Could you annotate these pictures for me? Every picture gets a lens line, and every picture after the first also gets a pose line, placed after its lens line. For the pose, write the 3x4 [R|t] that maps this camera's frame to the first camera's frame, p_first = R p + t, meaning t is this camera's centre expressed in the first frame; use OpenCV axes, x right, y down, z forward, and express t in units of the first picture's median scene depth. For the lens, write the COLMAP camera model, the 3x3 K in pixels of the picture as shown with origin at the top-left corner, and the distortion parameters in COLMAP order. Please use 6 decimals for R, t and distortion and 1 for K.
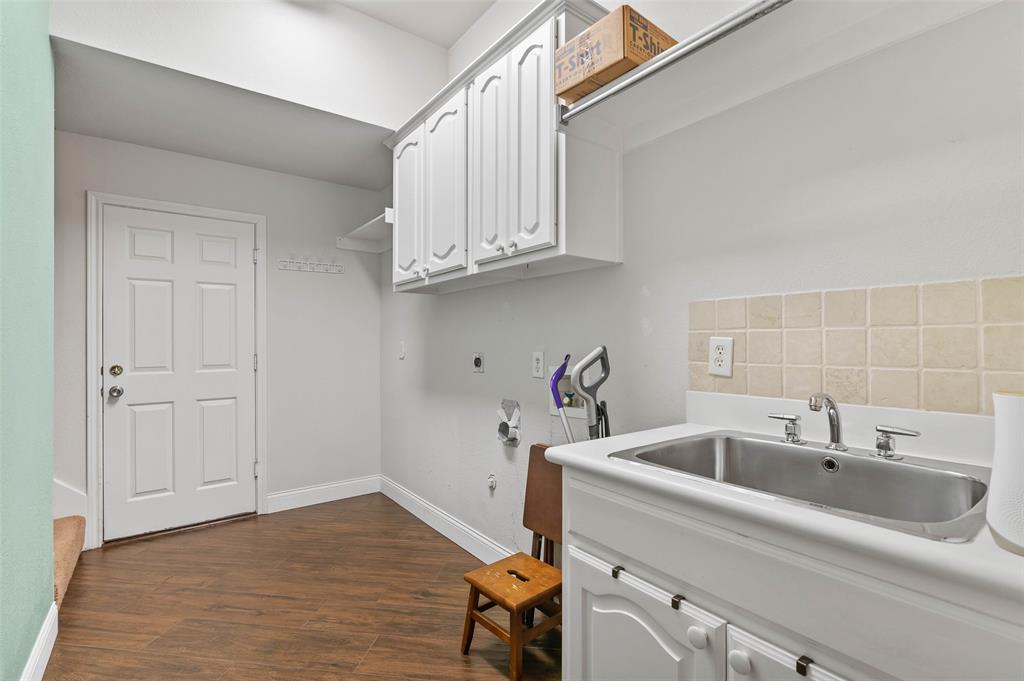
lens RADIAL K [[471.9, 0, 511.0], [0, 471.9, 341.0], [0, 0, 1]] dist [-0.014234, 0.002138]
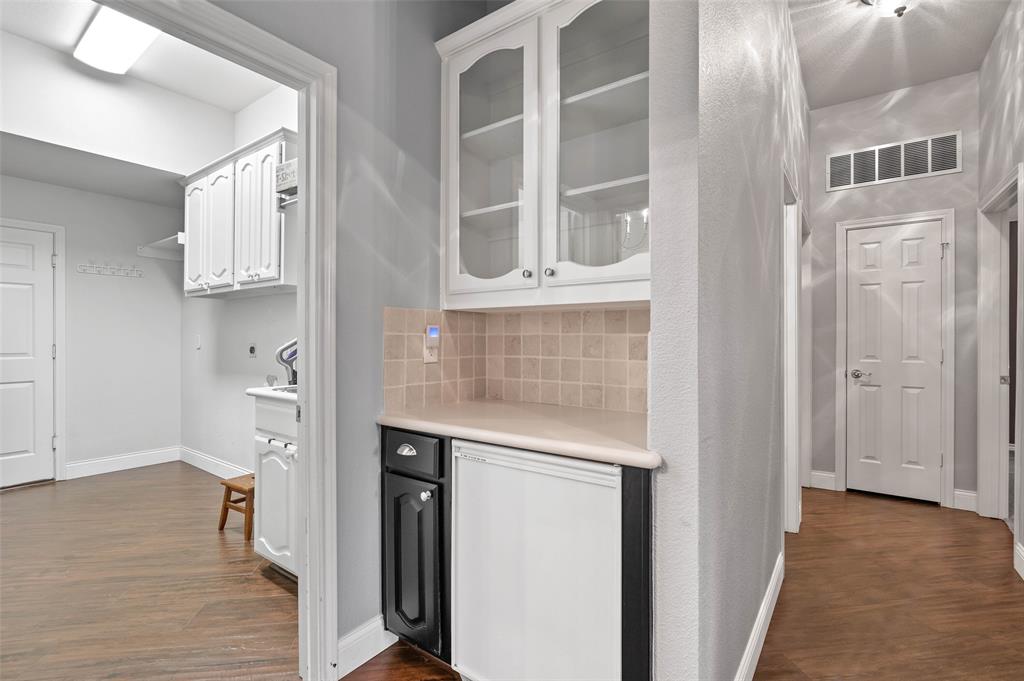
lens RADIAL K [[471.9, 0, 514.6], [0, 471.9, 344.3], [0, 0, 1]] dist [-0.014234, 0.002138]
pose [[0.955757, 0.007167, 0.294070, 0.276169], [-0.010522, 0.999896, 0.009826, 0.005539], [-0.293969, -0.012486, 0.955733, -0.583308]]
